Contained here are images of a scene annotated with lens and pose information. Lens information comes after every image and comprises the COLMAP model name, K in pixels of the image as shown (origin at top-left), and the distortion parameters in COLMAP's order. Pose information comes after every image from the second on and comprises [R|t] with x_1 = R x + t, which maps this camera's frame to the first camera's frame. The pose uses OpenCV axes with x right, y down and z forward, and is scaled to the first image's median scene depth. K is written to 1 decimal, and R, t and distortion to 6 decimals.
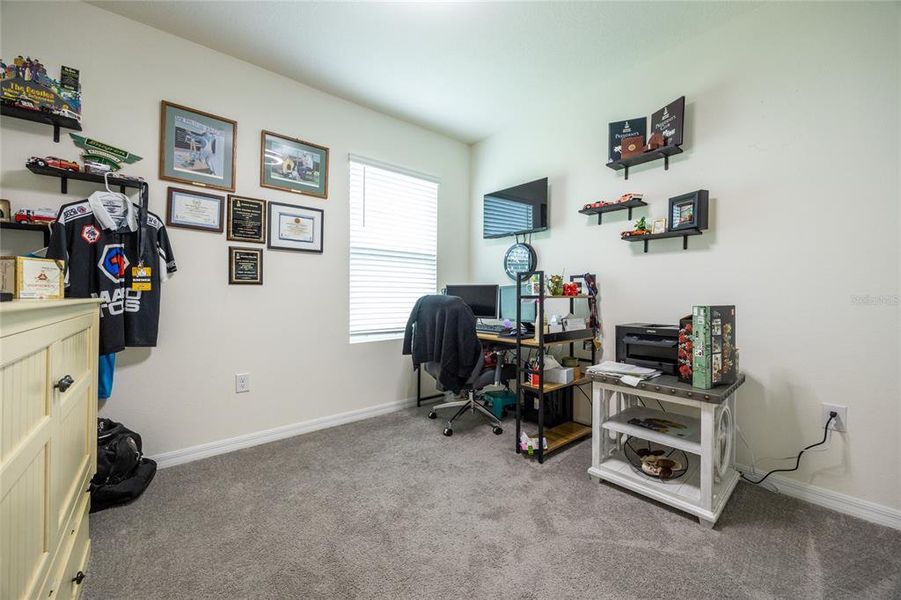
lens RADIAL K [[348.5, 0, 450.6], [0, 348.5, 304.0], [0, 0, 1]] dist [0.001855, -0.000121]
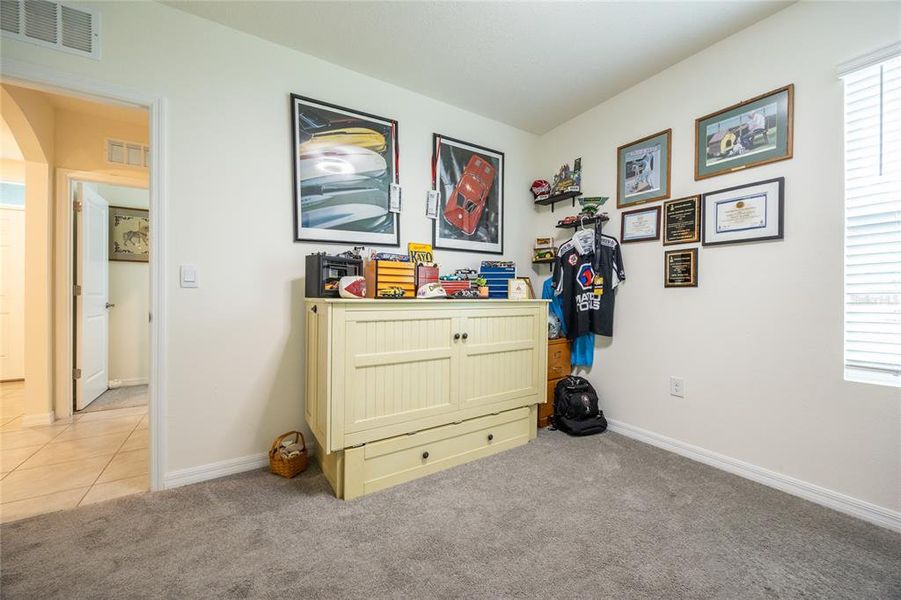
lens RADIAL K [[348.5, 0, 449.7], [0, 348.5, 300.8], [0, 0, 1]] dist [0.001855, -0.000121]
pose [[-0.132921, 0.011318, -0.991062, 0.496553], [-0.028577, 0.999475, 0.015247, -0.015299], [0.990715, 0.030348, -0.132528, 0.516374]]
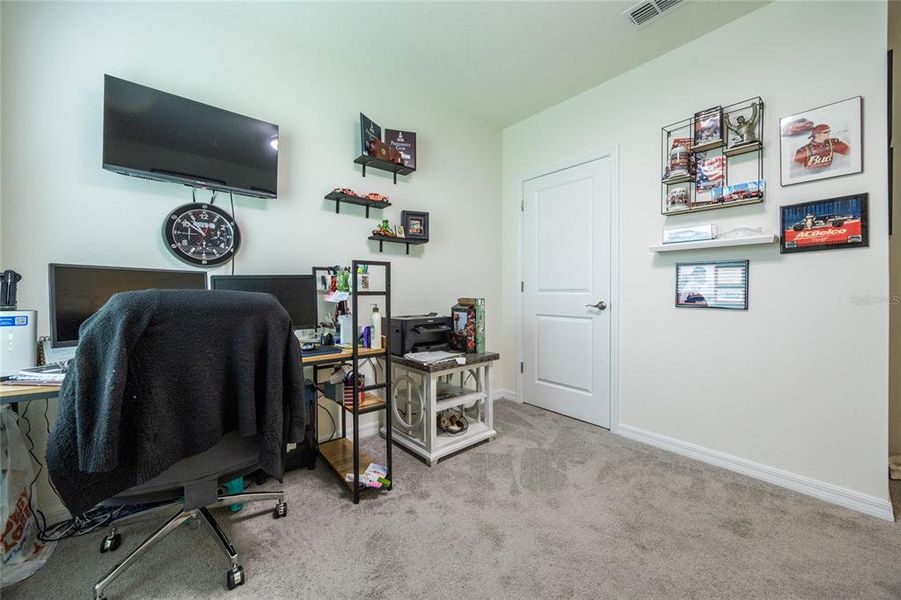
lens RADIAL K [[348.5, 0, 475.3], [0, 348.5, 296.8], [0, 0, 1]] dist [0.001855, -0.000121]
pose [[-0.026960, -0.015538, 0.999516, -0.569564], [0.024731, 0.999563, 0.016206, -0.019305], [-0.999331, 0.025156, -0.026564, 0.782219]]
